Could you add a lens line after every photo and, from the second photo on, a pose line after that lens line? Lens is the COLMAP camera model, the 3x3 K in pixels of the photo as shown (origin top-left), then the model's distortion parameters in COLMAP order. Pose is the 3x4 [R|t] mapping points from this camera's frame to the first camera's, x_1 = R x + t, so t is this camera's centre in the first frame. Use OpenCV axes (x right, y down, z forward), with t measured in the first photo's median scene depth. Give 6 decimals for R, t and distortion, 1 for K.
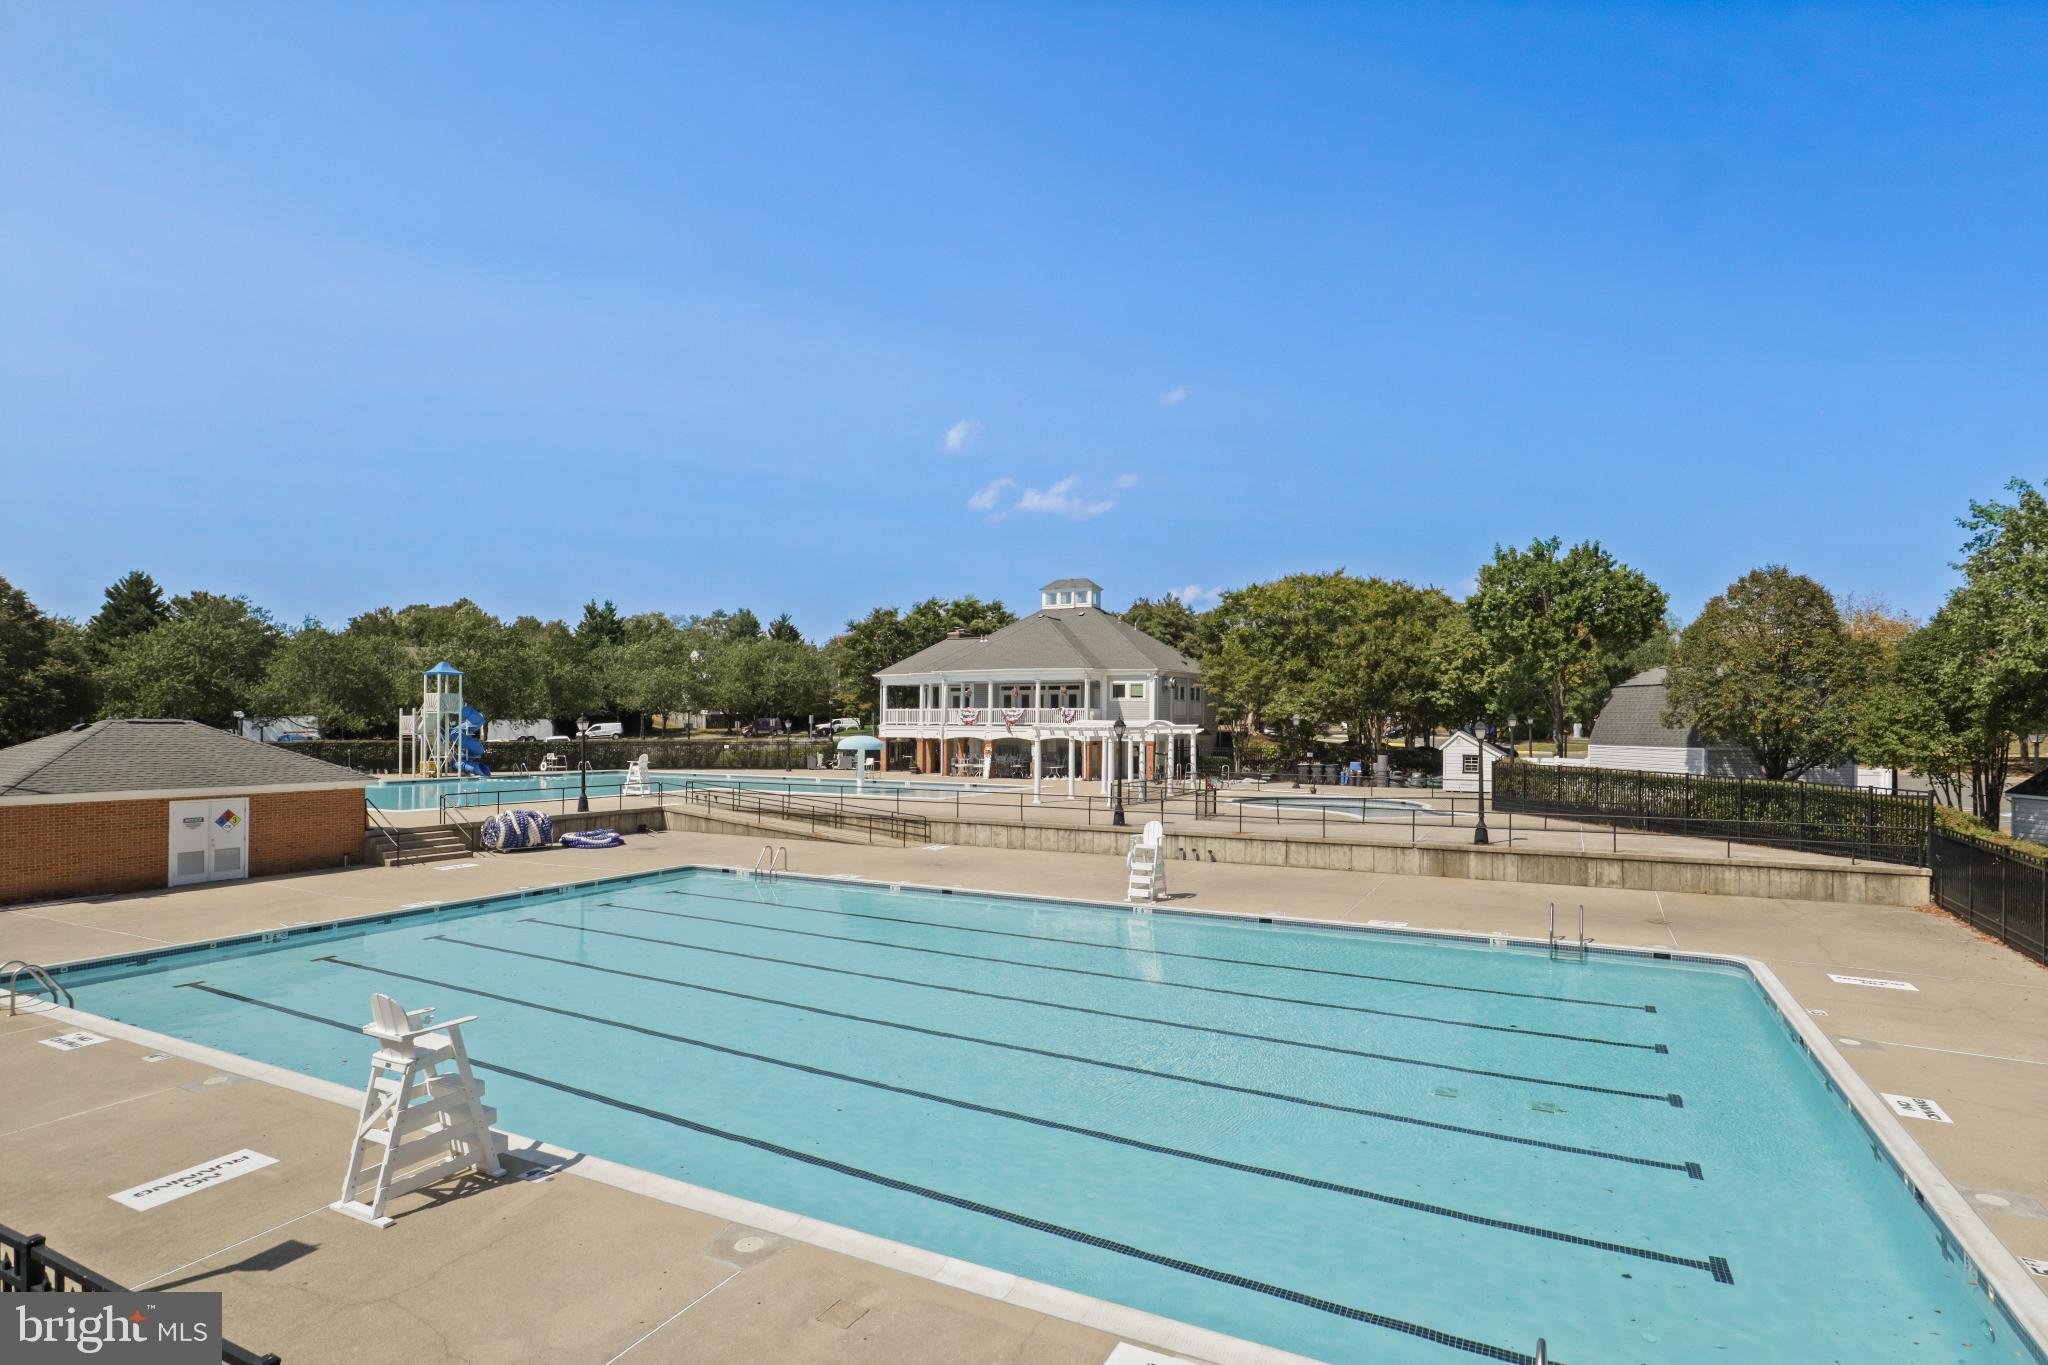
lens RADIAL K [[1024.2, 0, 1028.9], [0, 1024.2, 715.0], [0, 0, 1]] dist [-0.001007, -0.000128]
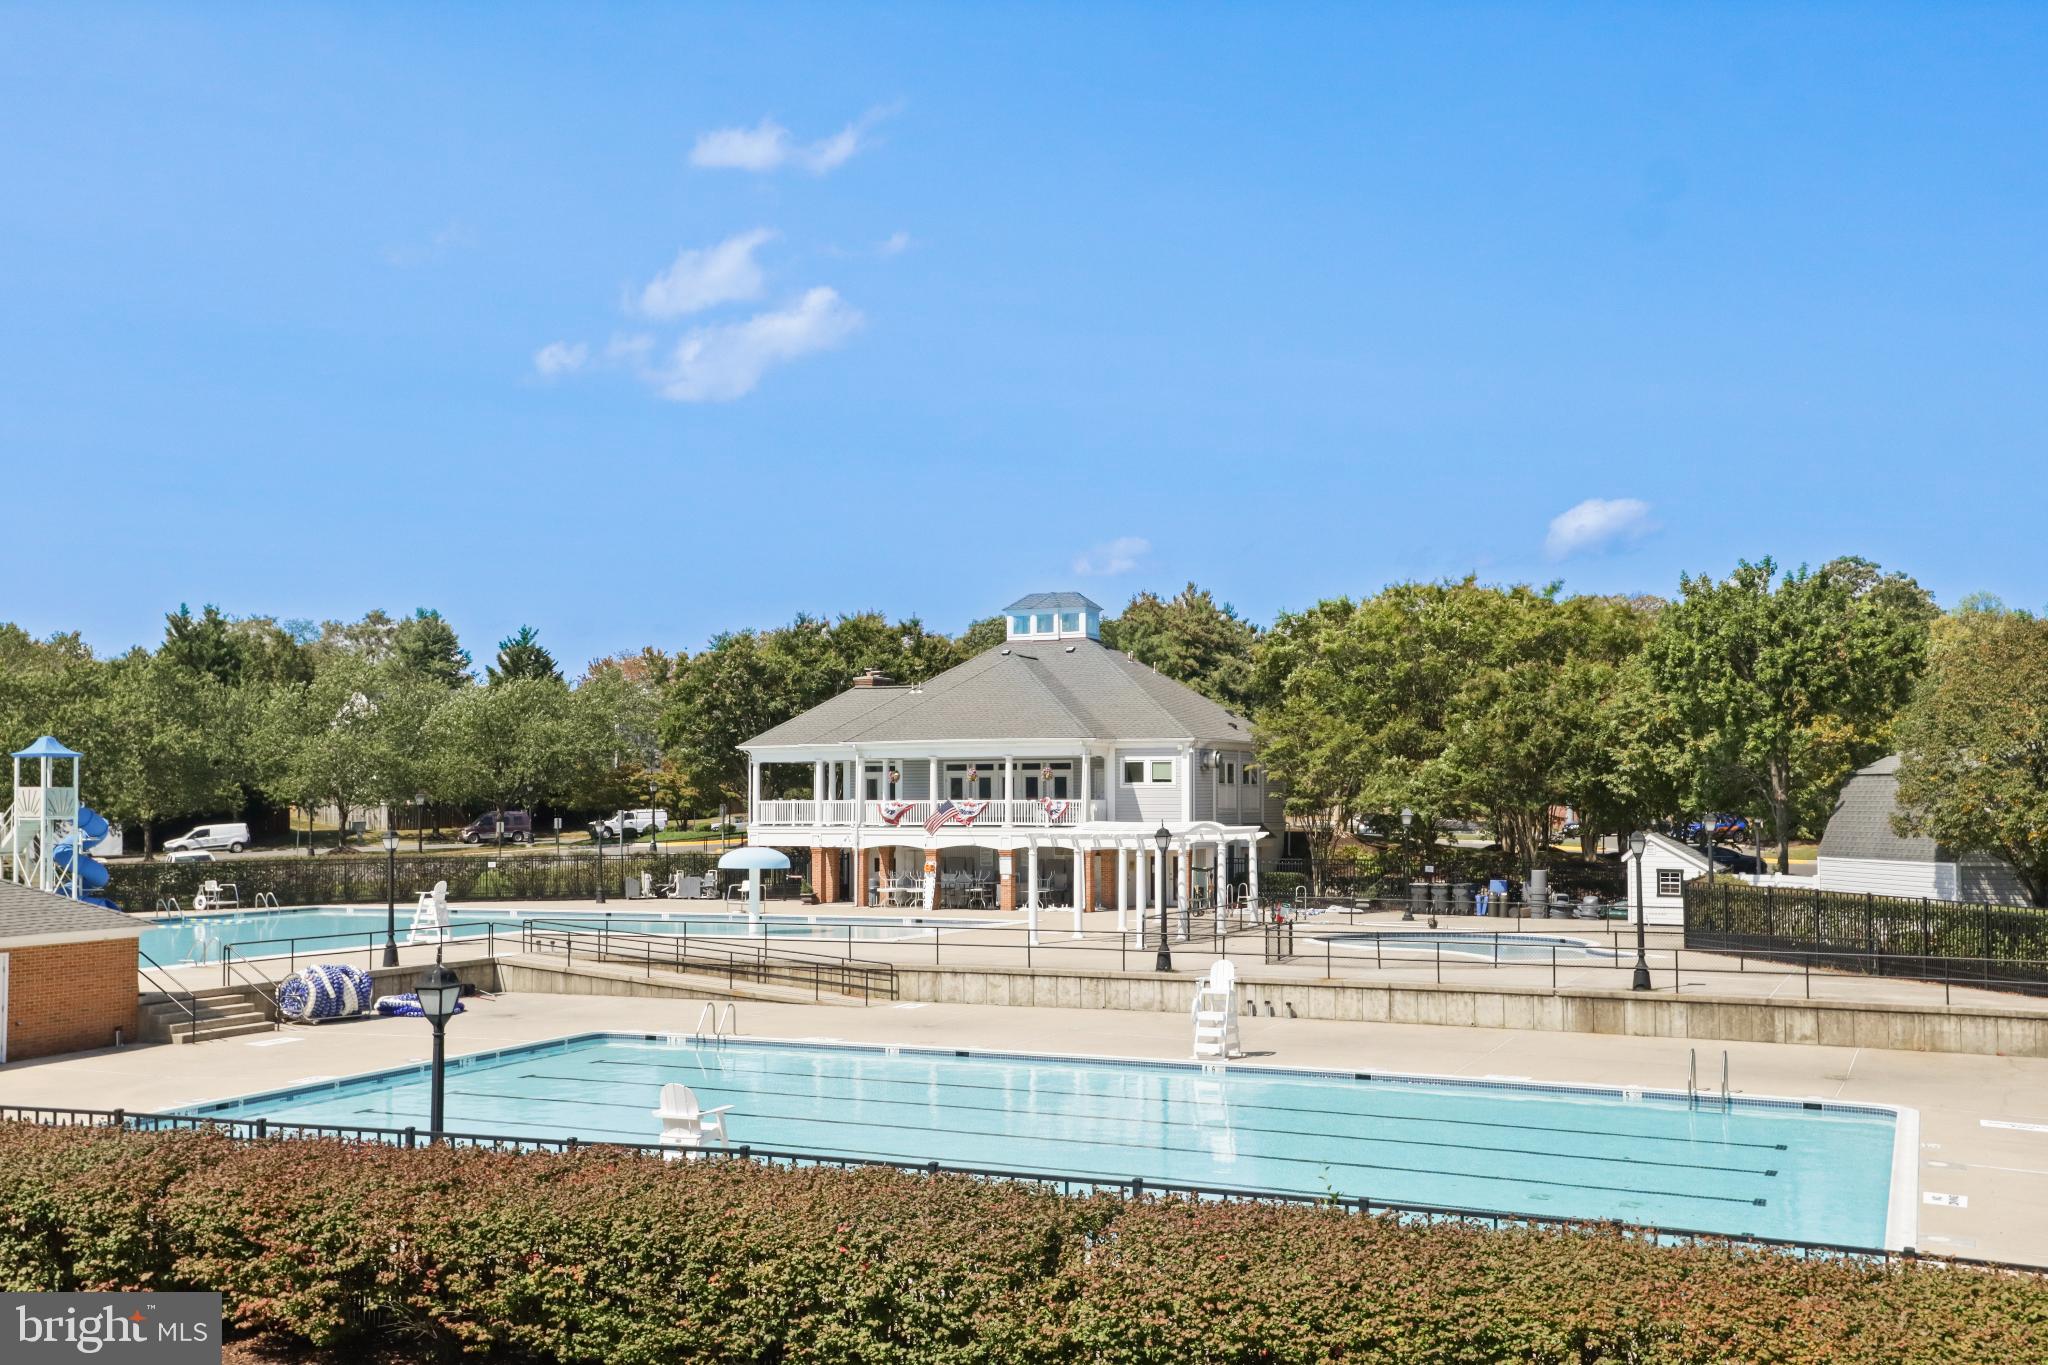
lens RADIAL K [[1909.9, 0, 1012.9], [0, 1909.9, 686.8], [0, 0, 1]] dist [0.115914, 0.013121]
pose [[0.998827, -0.005464, 0.048108, -0.065338], [0.008067, 0.998504, -0.054072, -0.017551], [-0.047741, 0.054397, 0.997377, -0.290940]]
